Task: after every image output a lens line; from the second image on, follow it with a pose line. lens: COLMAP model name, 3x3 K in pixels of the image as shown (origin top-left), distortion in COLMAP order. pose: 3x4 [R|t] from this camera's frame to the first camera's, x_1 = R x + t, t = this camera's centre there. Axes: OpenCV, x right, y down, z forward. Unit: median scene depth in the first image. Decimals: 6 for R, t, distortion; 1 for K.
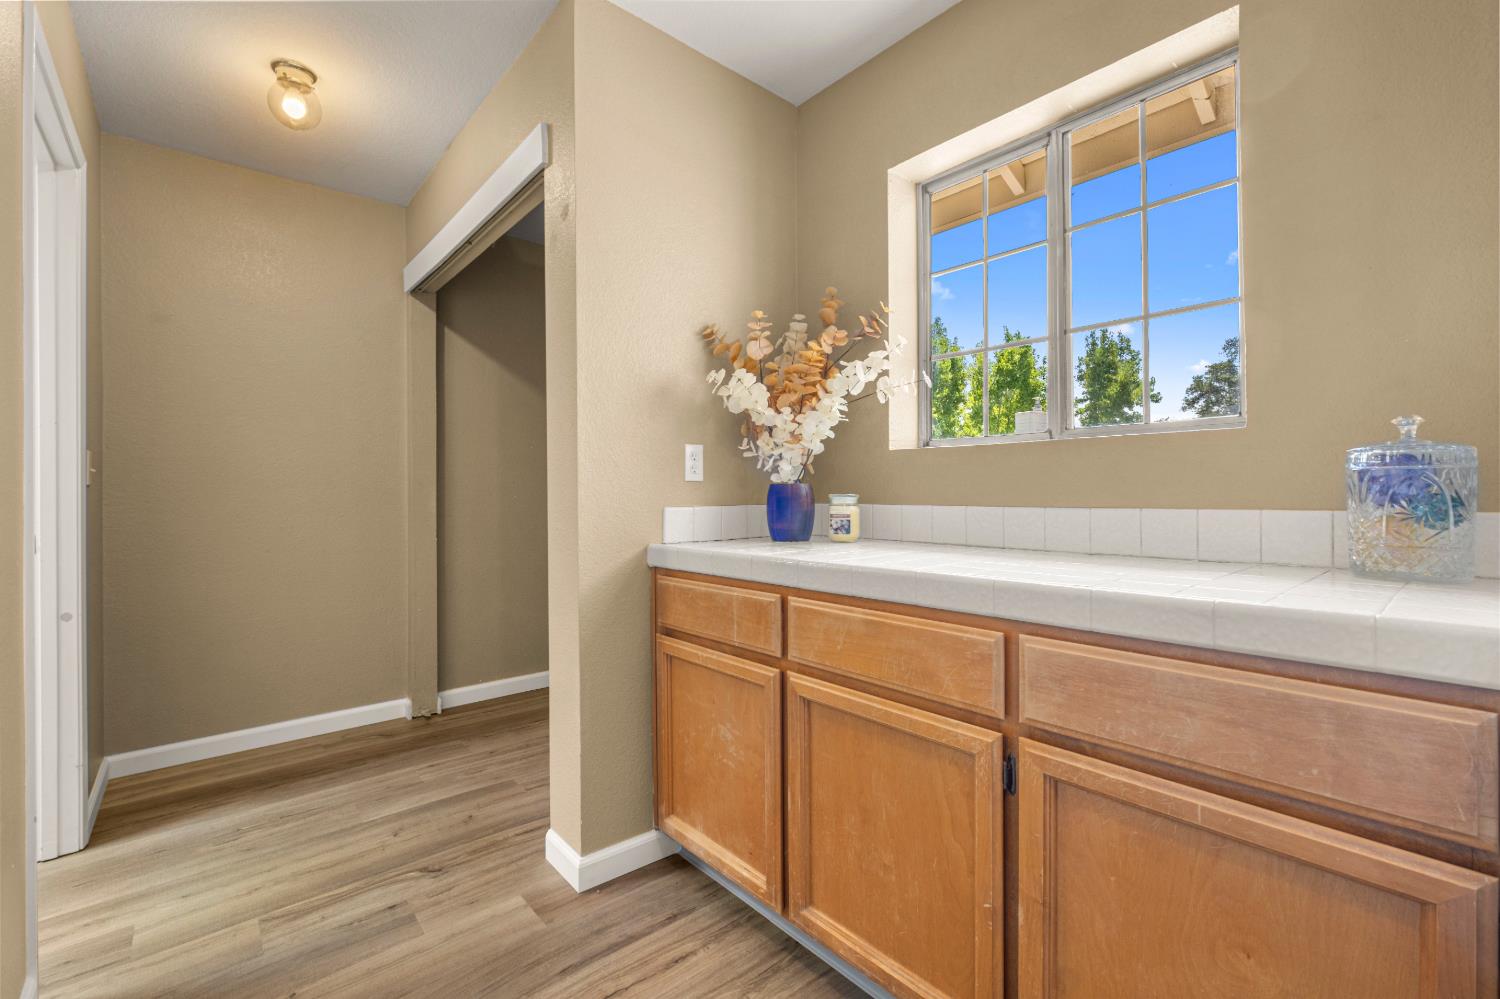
lens RADIAL K [[646.7, 0, 750.9], [0, 646.7, 495.7], [0, 0, 1]] dist [-0.005788, -0.002382]
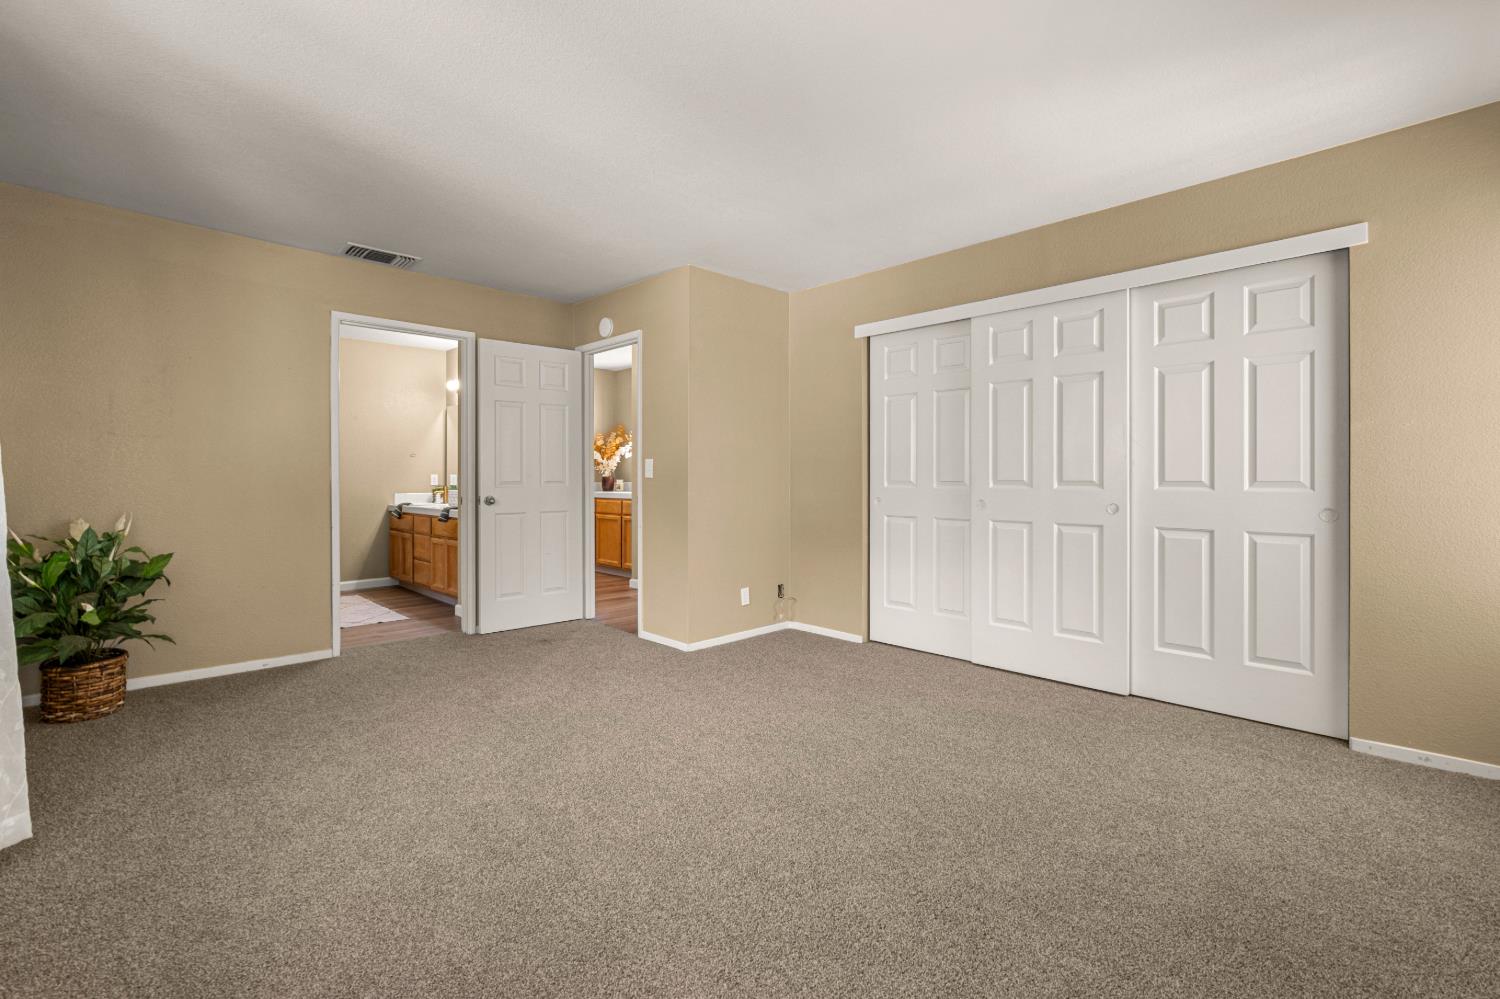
lens RADIAL K [[646.7, 0, 754.9], [0, 646.7, 485.3], [0, 0, 1]] dist [-0.005788, -0.002382]
pose [[0.998052, -0.006560, 0.062043, 0.738746], [0.005569, 0.999854, 0.016133, -0.026413], [-0.062140, -0.015756, 0.997943, -3.136046]]
